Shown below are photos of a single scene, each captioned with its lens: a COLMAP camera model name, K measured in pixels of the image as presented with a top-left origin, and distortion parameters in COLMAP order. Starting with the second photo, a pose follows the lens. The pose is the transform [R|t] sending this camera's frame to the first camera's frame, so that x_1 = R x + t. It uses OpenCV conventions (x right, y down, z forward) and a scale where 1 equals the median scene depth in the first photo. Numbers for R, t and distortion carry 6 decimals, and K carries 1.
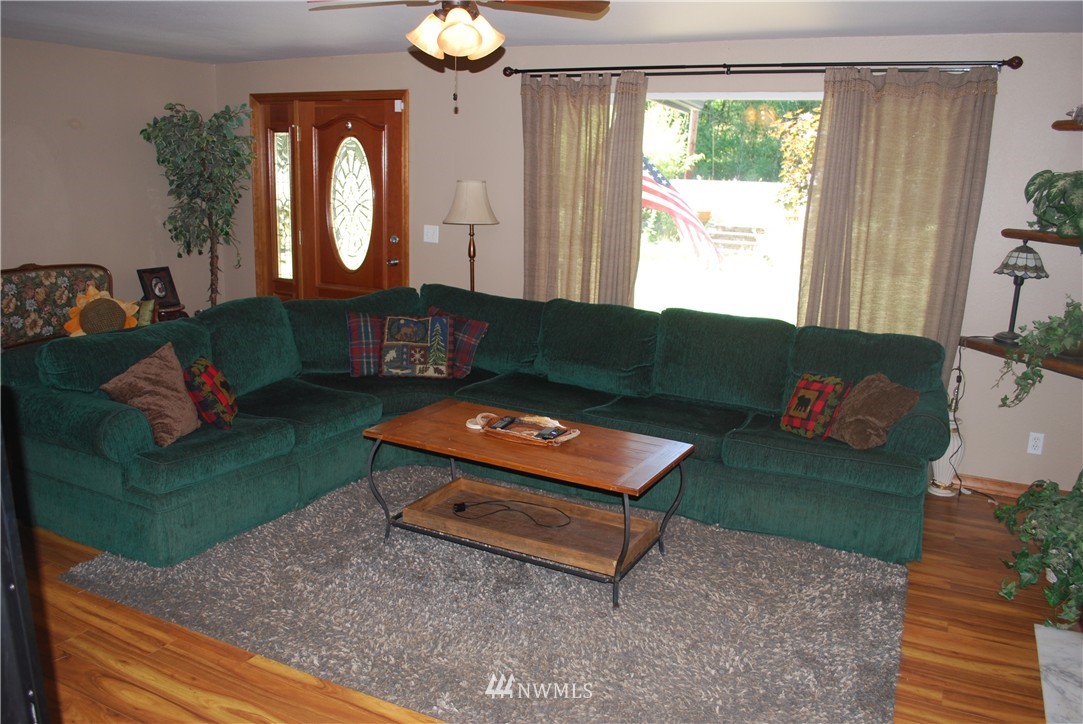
lens RADIAL K [[862.0, 0, 539.0], [0, 862.0, 363.9], [0, 0, 1]] dist [-0.077216, 0.011479]
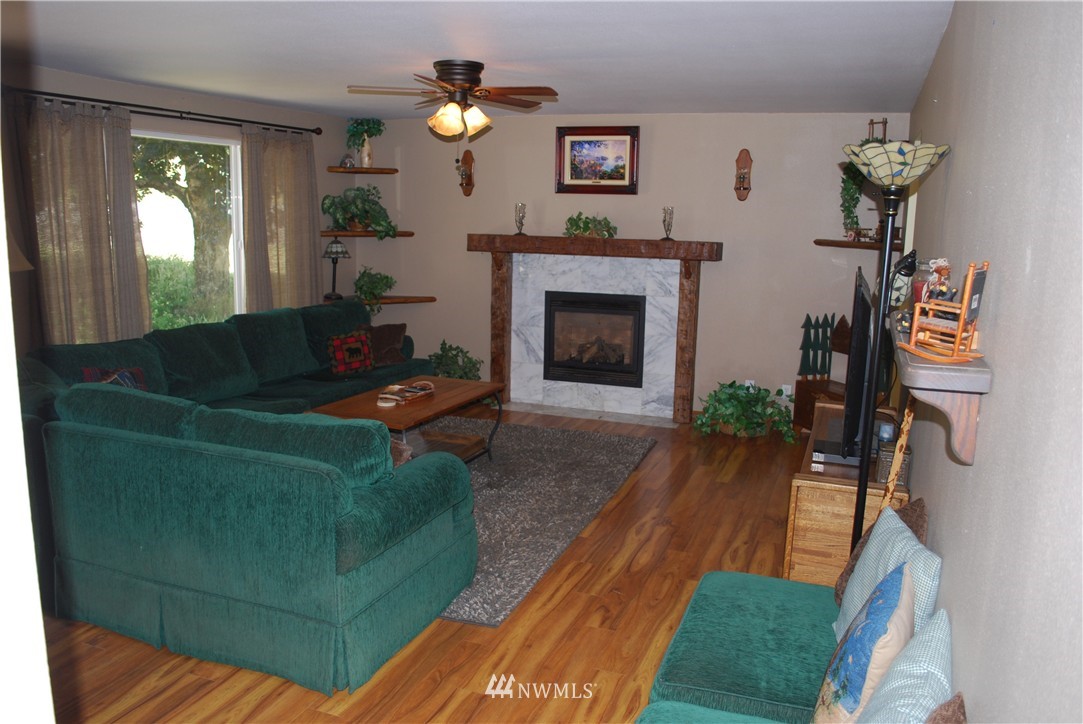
lens RADIAL K [[862.0, 0, 541.0], [0, 862.0, 363.0], [0, 0, 1]] dist [-0.077216, 0.011479]
pose [[-0.108374, -0.209431, 0.971799, -1.186854], [0.182191, 0.956815, 0.226519, -0.215104], [-0.977272, 0.201602, -0.065538, 0.740469]]
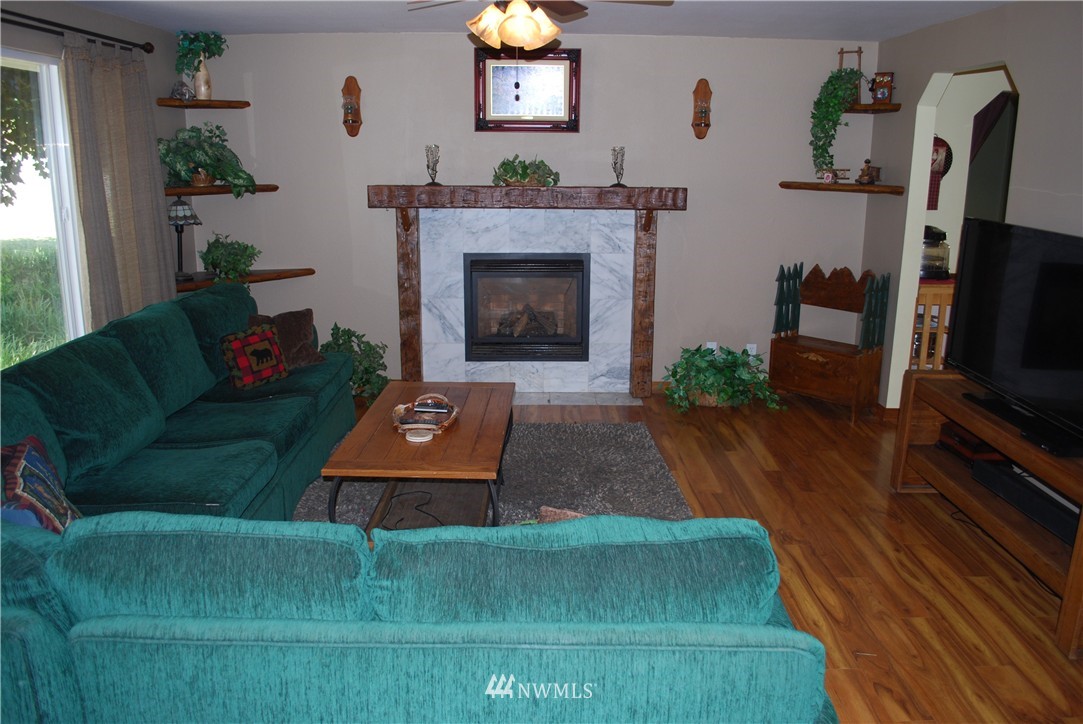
lens RADIAL K [[862.0, 0, 547.2], [0, 862.0, 366.0], [0, 0, 1]] dist [-0.077216, 0.011479]
pose [[-0.463582, -0.250249, 0.849981, -0.788661], [0.160437, 0.919724, 0.358286, -0.271335], [-0.871408, 0.302463, -0.386218, 1.062001]]
